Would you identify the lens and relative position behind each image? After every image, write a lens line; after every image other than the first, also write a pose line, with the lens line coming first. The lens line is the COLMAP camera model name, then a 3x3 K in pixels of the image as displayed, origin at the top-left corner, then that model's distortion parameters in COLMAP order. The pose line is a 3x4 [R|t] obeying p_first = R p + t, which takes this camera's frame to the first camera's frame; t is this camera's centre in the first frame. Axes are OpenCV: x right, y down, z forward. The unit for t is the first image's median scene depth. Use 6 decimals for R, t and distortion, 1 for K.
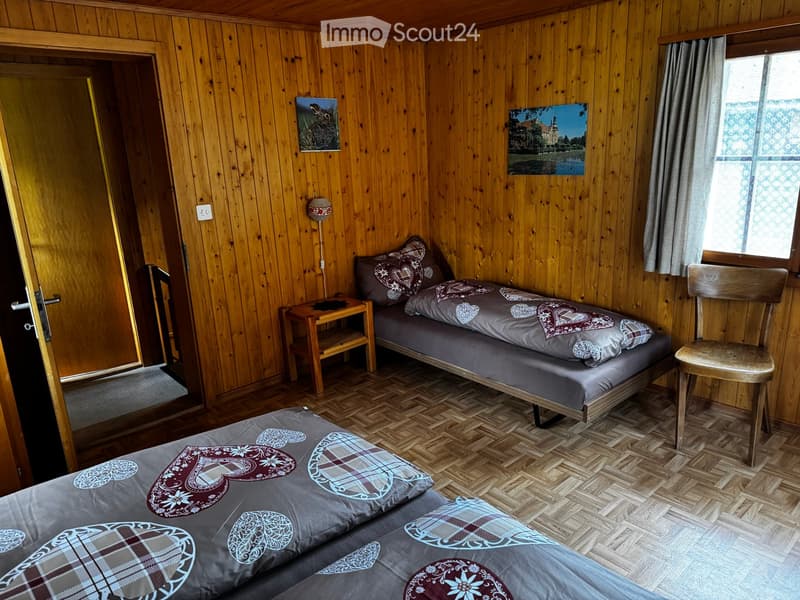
lens RADIAL K [[560.0, 0, 400.6], [0, 560.0, 304.7], [0, 0, 1]] dist [0.062262, -0.072609]
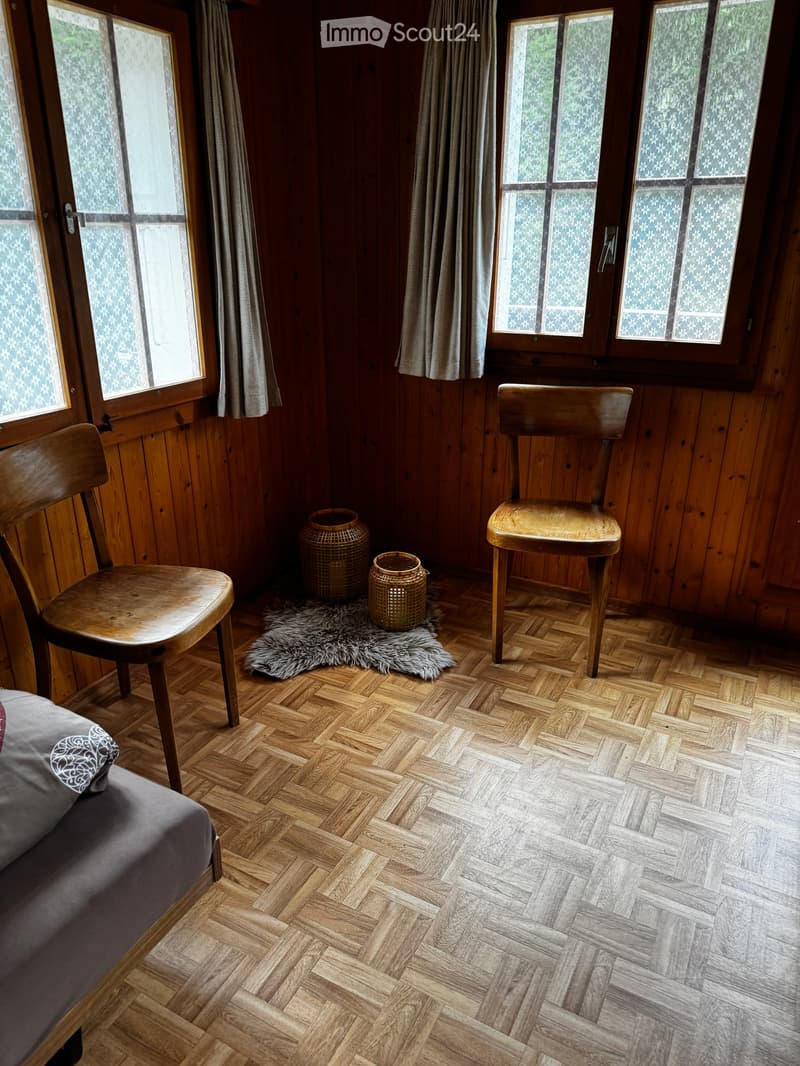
lens RADIAL K [[746.3, 0, 392.8], [0, 746.3, 539.6], [0, 0, 1]] dist [0.062262, -0.072609]
pose [[-0.346768, -0.314736, 0.883568, -0.095574], [0.266295, 0.870220, 0.414492, -0.161610], [-0.899354, 0.379023, -0.217952, 0.789304]]
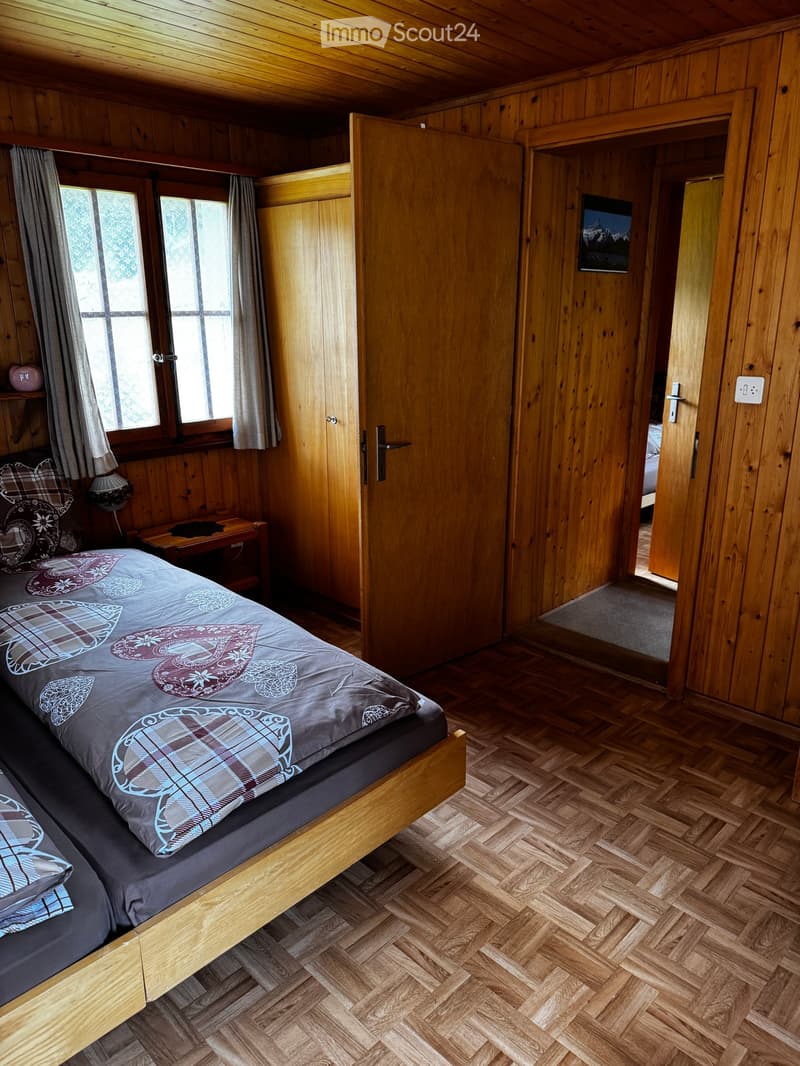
lens RADIAL K [[746.3, 0, 396.1], [0, 746.3, 539.3], [0, 0, 1]] dist [0.062262, -0.072609]
pose [[0.060535, 0.332533, -0.941147, 0.411611], [-0.265713, 0.914223, 0.305929, -0.170990], [0.962150, 0.231555, 0.143701, 0.607332]]
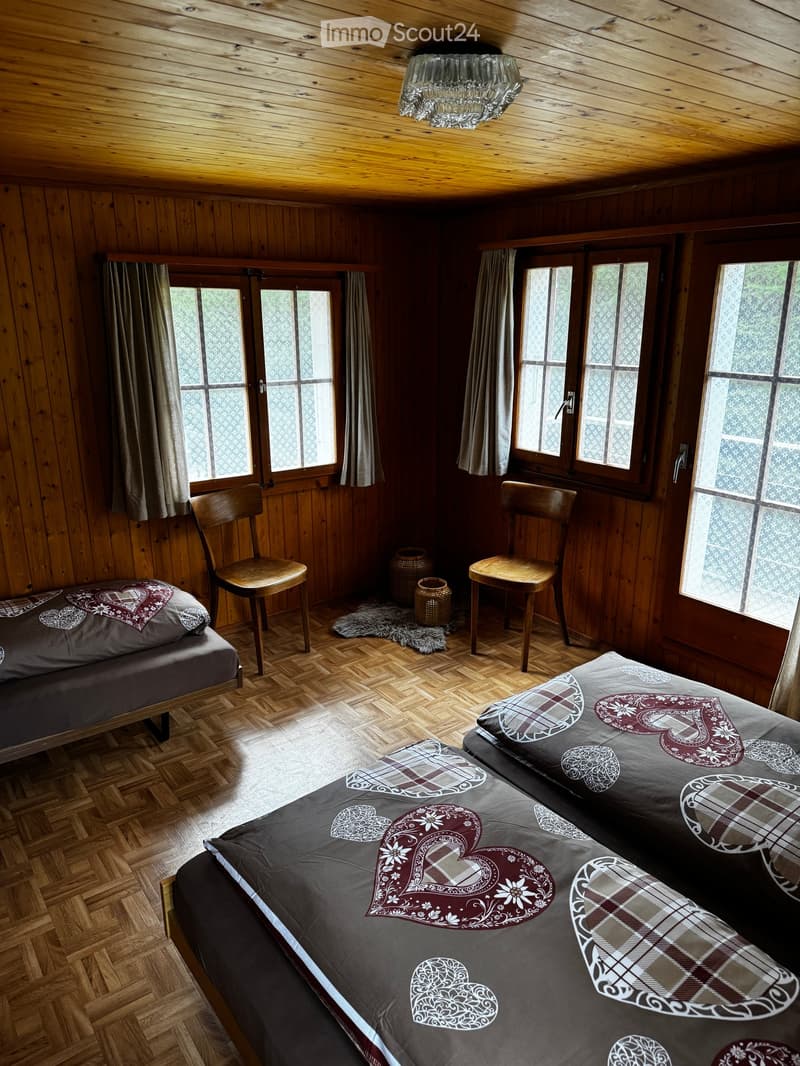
lens RADIAL K [[746.3, 0, 408.1], [0, 746.3, 541.8], [0, 0, 1]] dist [0.062262, -0.072609]
pose [[0.076865, -0.257977, 0.963089, -0.635161], [0.266428, 0.936135, 0.229493, -0.181275], [-0.960785, 0.238954, 0.140689, 0.452015]]
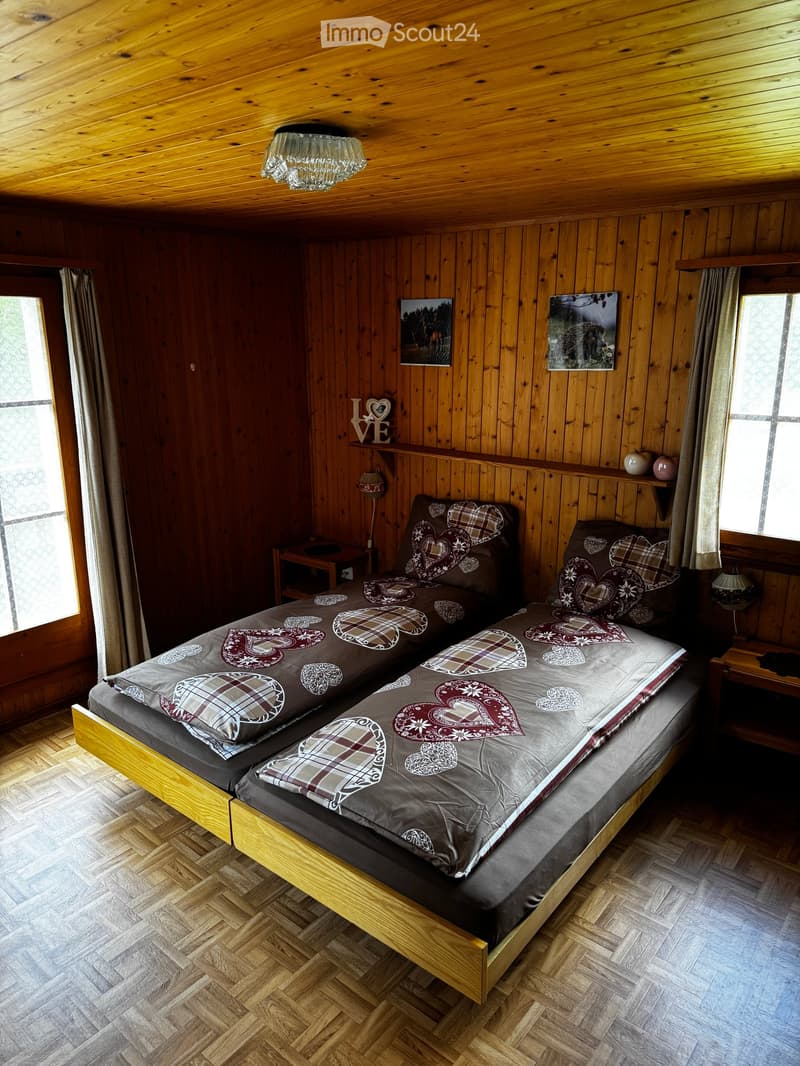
lens RADIAL K [[746.3, 0, 395.3], [0, 746.3, 536.2], [0, 0, 1]] dist [0.062262, -0.072609]
pose [[-0.986129, 0.086273, -0.141796, -0.015960], [0.000571, 0.856058, 0.516879, -0.397968], [0.165978, 0.509629, -0.844233, 1.106767]]
